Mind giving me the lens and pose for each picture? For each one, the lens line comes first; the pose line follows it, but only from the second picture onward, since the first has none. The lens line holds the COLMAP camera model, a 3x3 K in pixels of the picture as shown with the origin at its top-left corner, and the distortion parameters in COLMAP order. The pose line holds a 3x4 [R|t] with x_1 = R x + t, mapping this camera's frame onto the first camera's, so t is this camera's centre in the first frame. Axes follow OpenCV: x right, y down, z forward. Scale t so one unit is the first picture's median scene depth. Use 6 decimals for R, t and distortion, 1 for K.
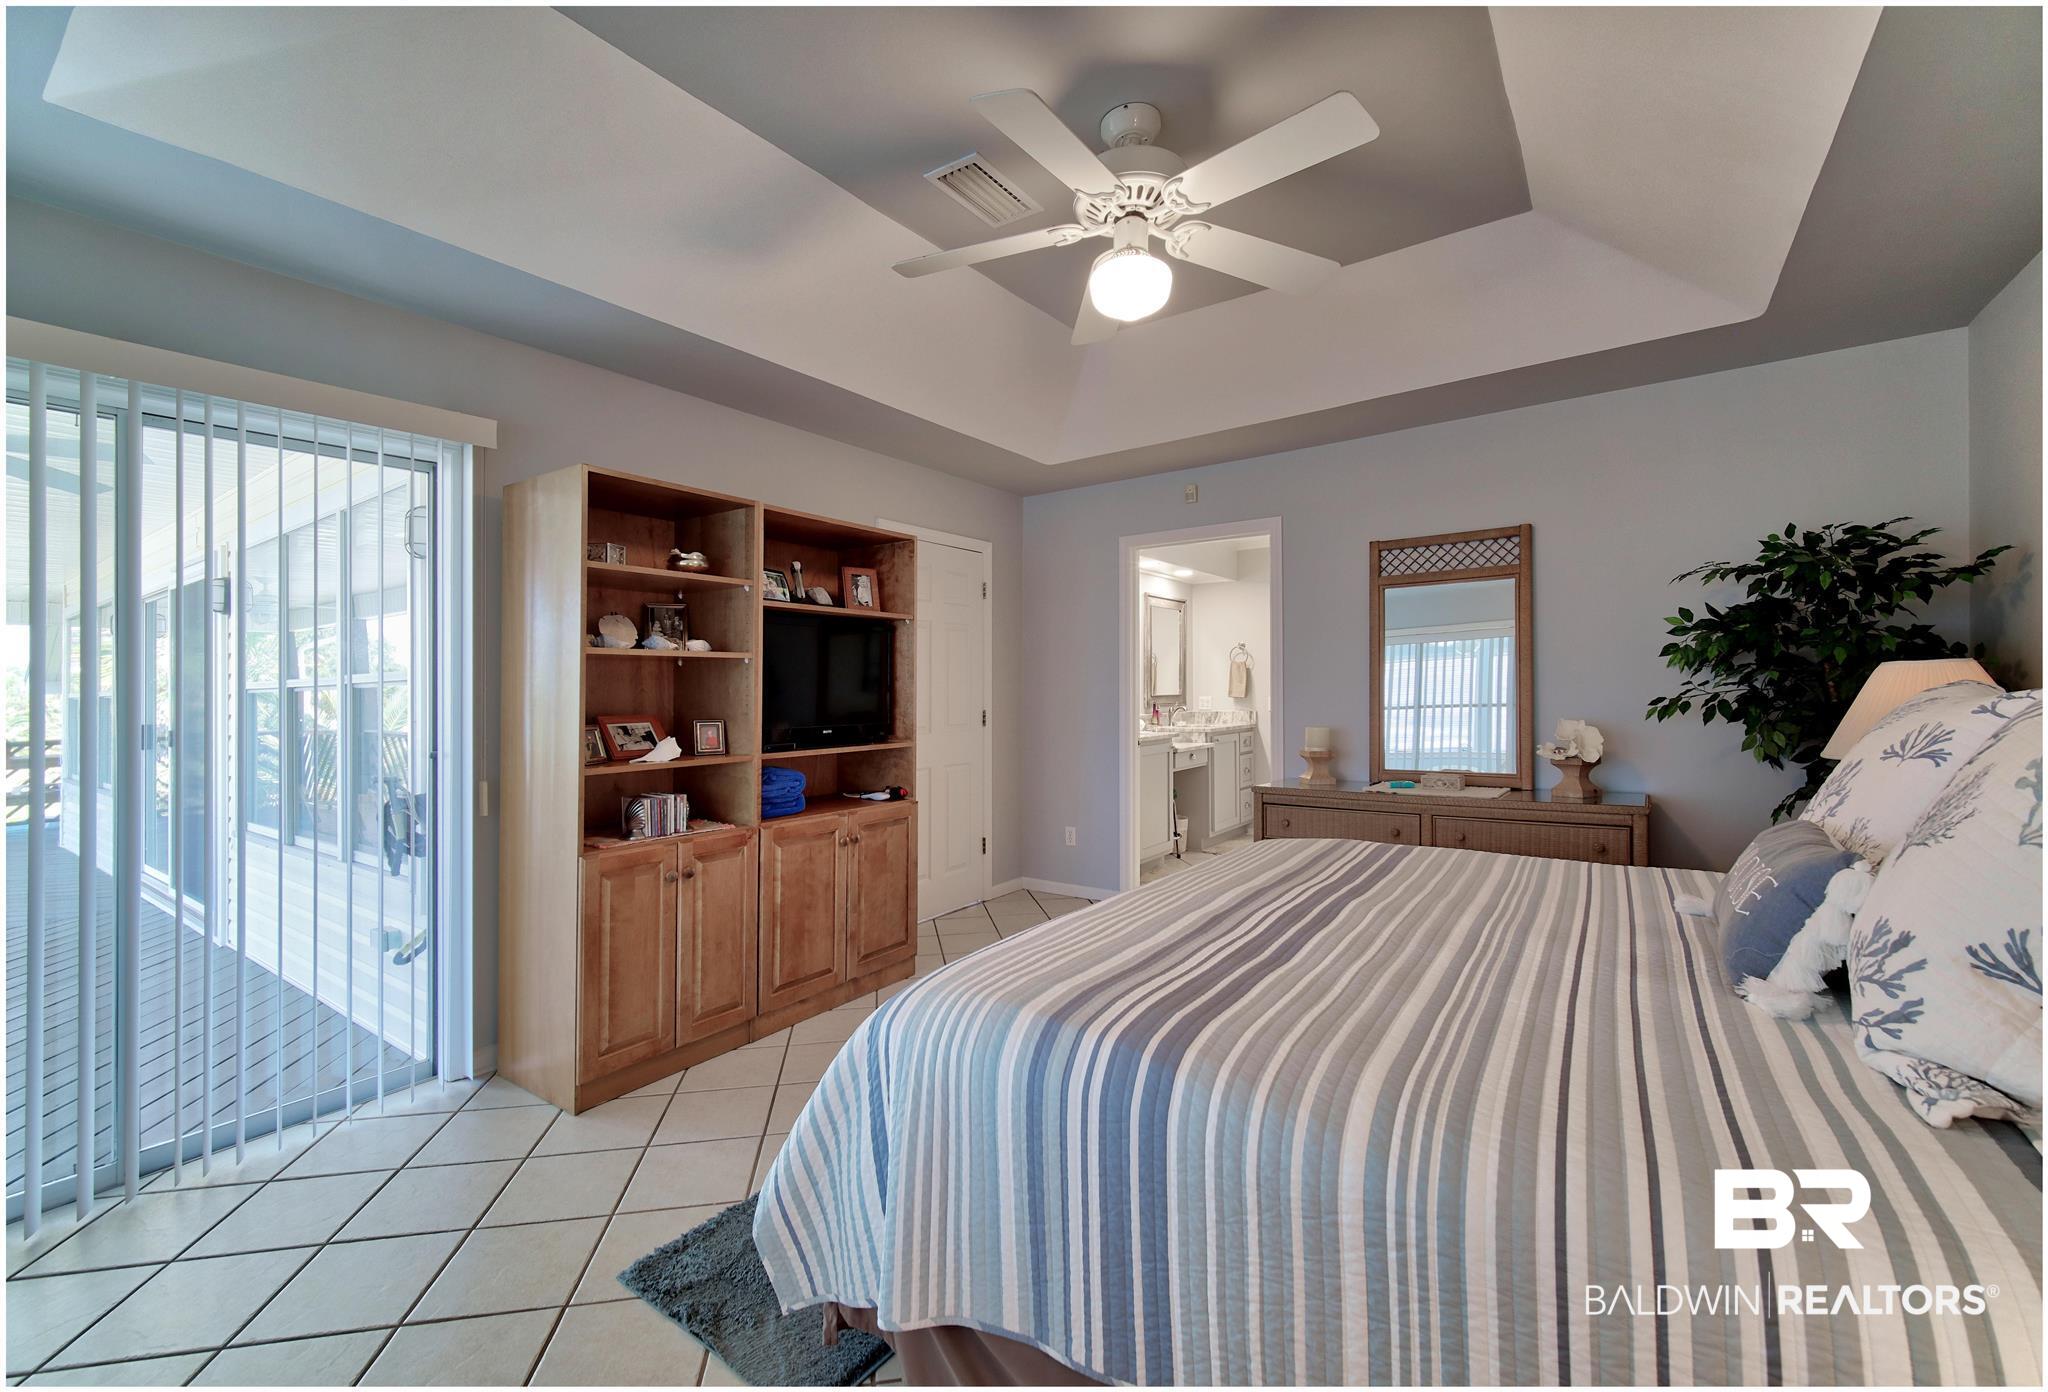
lens RADIAL K [[836.9, 0, 1025.1], [0, 836.9, 680.9], [0, 0, 1]] dist [0.000250, 0.000067]
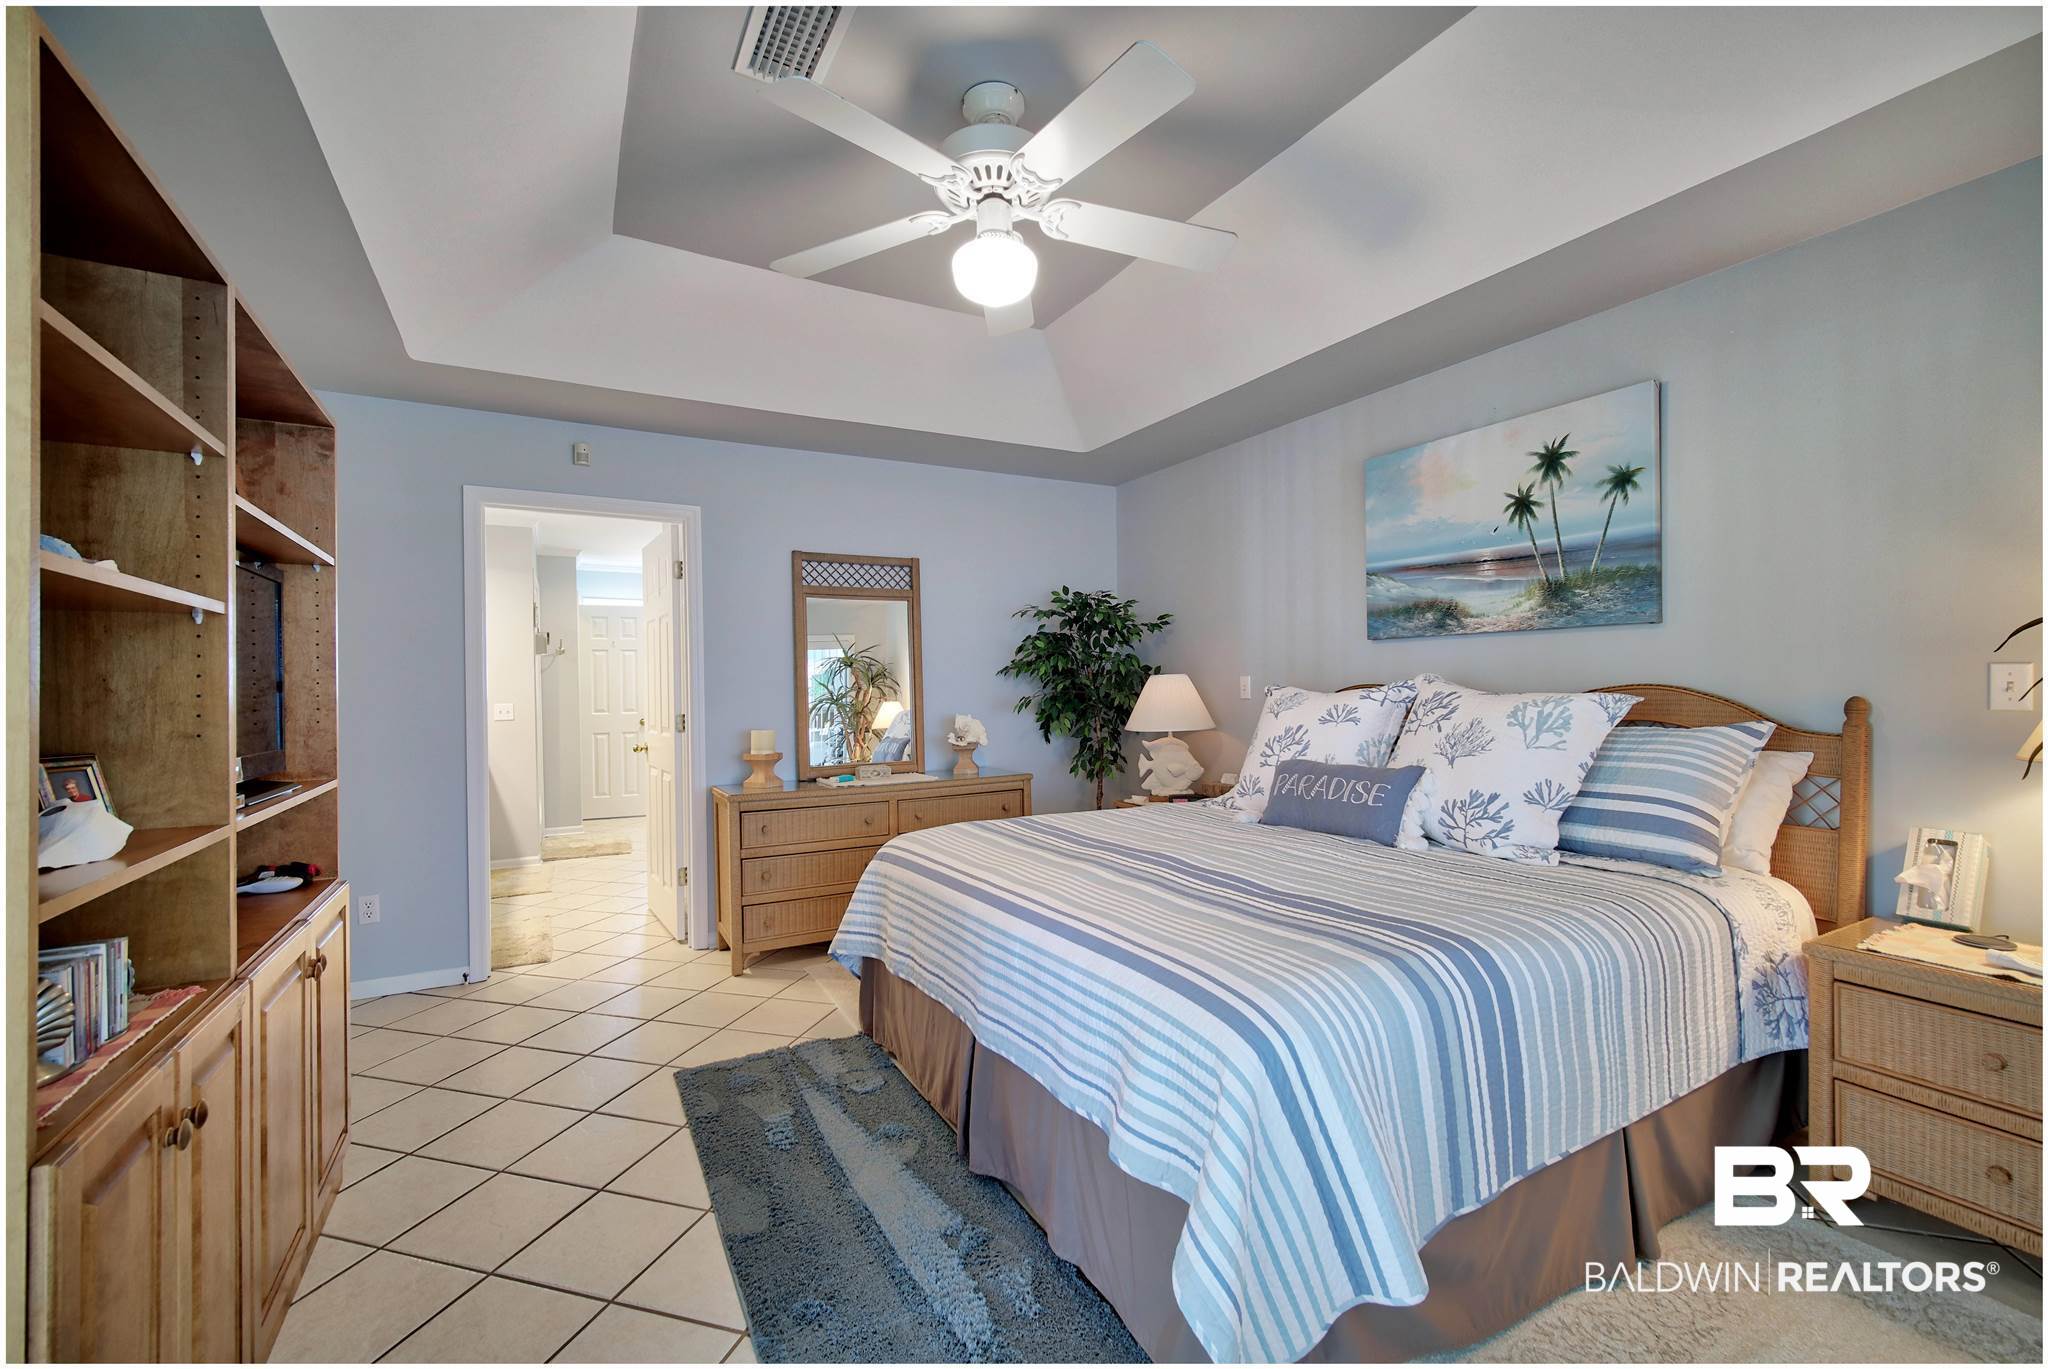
lens RADIAL K [[833.8, 0, 990.9], [0, 833.8, 691.2], [0, 0, 1]] dist [-0.000134, 0.000047]
pose [[0.450754, 0.004665, 0.892636, -0.530356], [-0.005943, 0.999980, -0.002225, 0.013450], [-0.892628, -0.004302, 0.450773, 0.409190]]
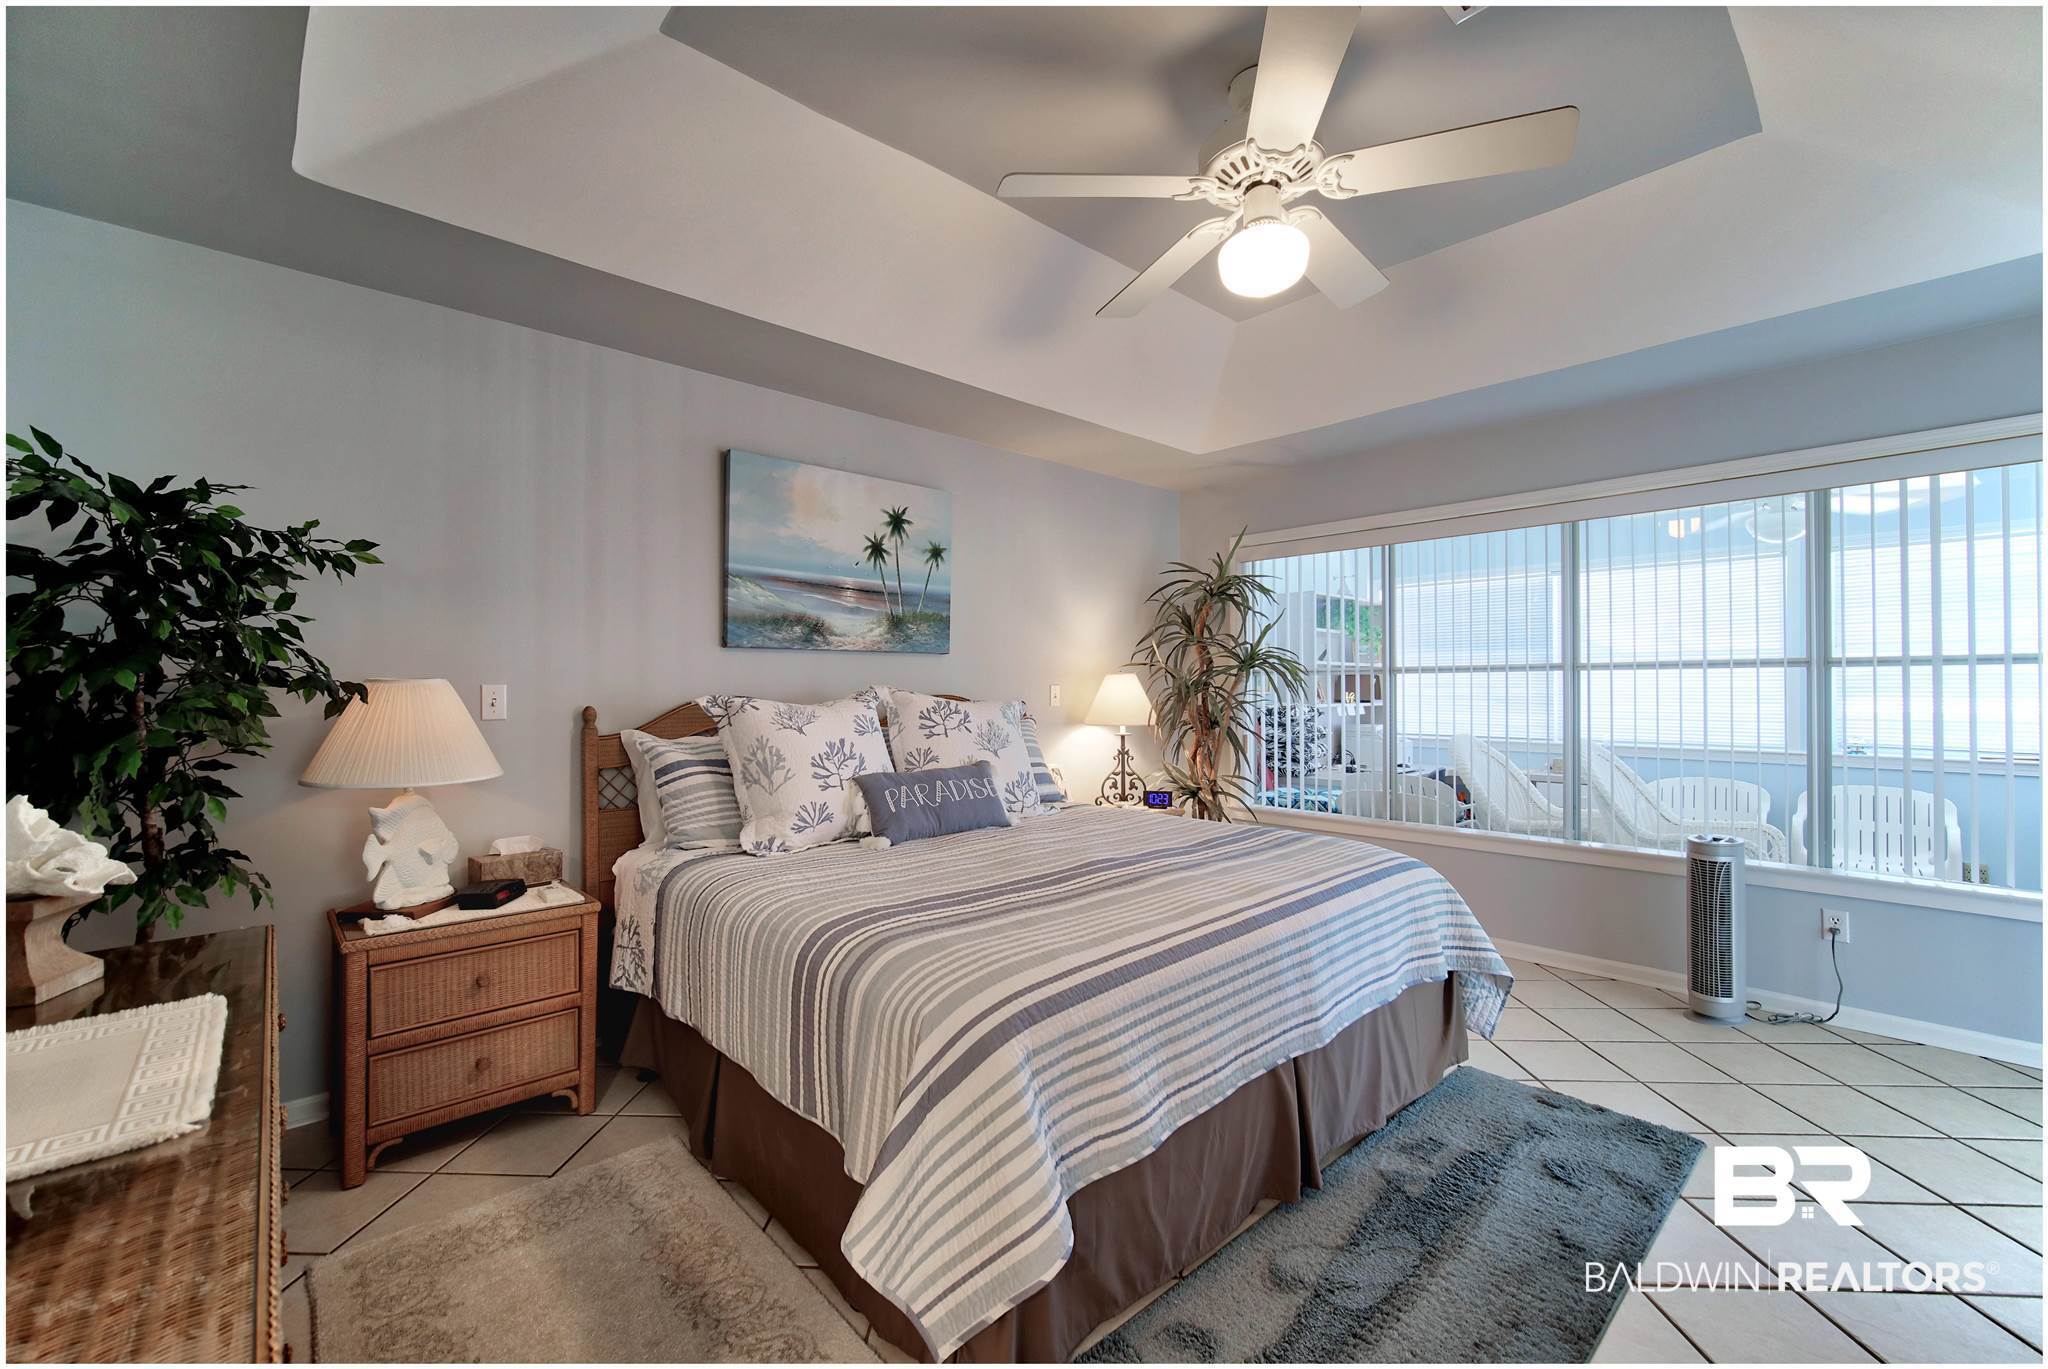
lens RADIAL K [[850.6, 0, 1031.3], [0, 850.6, 687.1], [0, 0, 1]] dist [0.000539, 0.000373]
pose [[-0.977479, 0.021695, 0.209914, 0.135448], [0.018468, 0.999679, -0.017321, 0.012667], [-0.210222, -0.013054, -0.977566, 1.419356]]
